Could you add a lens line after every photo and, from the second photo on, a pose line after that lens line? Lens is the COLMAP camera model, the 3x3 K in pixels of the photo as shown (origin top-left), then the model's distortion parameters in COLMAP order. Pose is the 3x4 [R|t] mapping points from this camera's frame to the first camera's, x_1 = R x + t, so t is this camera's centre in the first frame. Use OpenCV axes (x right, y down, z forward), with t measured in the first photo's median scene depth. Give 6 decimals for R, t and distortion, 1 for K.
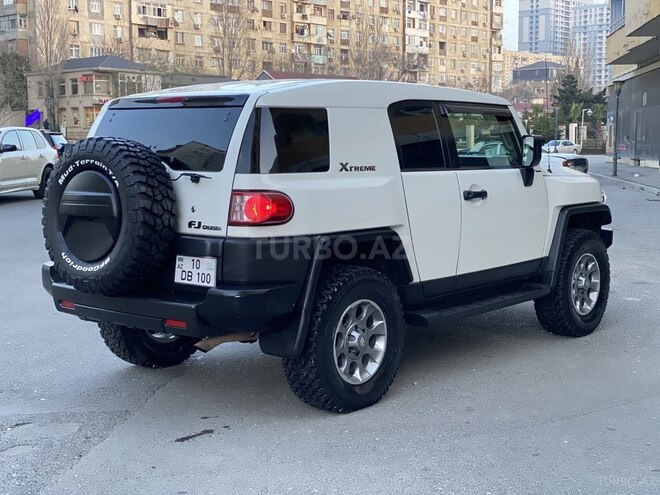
lens RADIAL K [[992.2, 0, 330.6], [0, 992.2, 250.1], [0, 0, 1]] dist [0.091636, 0.000000]
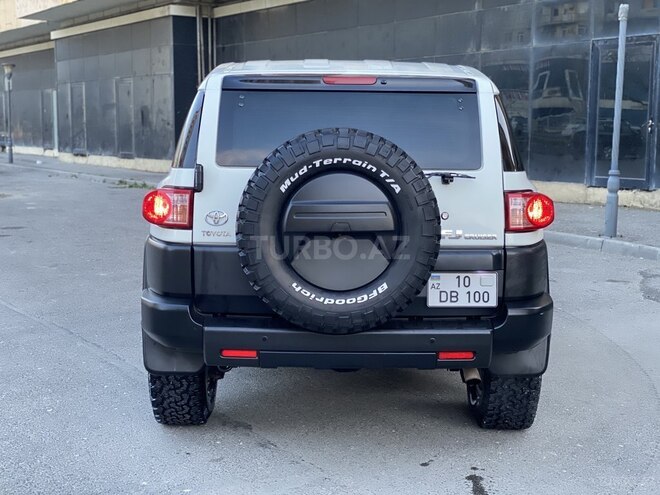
lens RADIAL K [[992.2, 0, 330.1], [0, 992.2, 251.2], [0, 0, 1]] dist [0.091636, 0.000000]
pose [[0.750934, -0.071979, 0.656443, -0.723118], [0.061419, 0.997346, 0.039099, -0.048084], [-0.657515, 0.010957, 0.753362, 0.420217]]
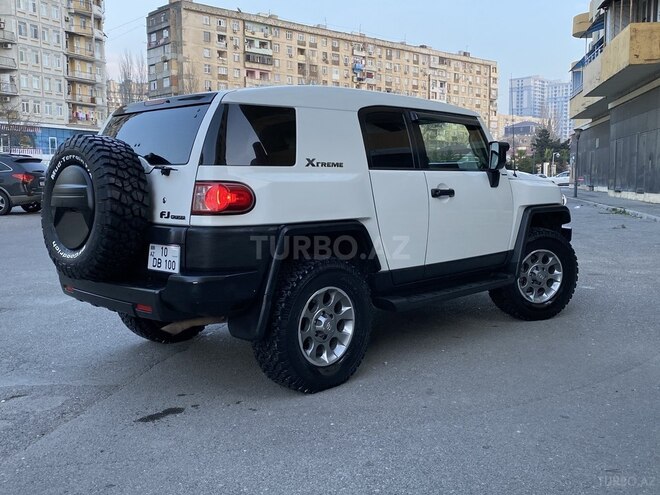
lens RADIAL K [[660.1, 0, 328.0], [0, 660.1, 240.8], [0, 0, 1]] dist [0.023331, 0.000000]
pose [[0.996638, 0.005543, -0.081744, 0.090151], [-0.006669, 0.999887, -0.013504, 0.010055], [0.081660, 0.014004, 0.996562, 0.296633]]
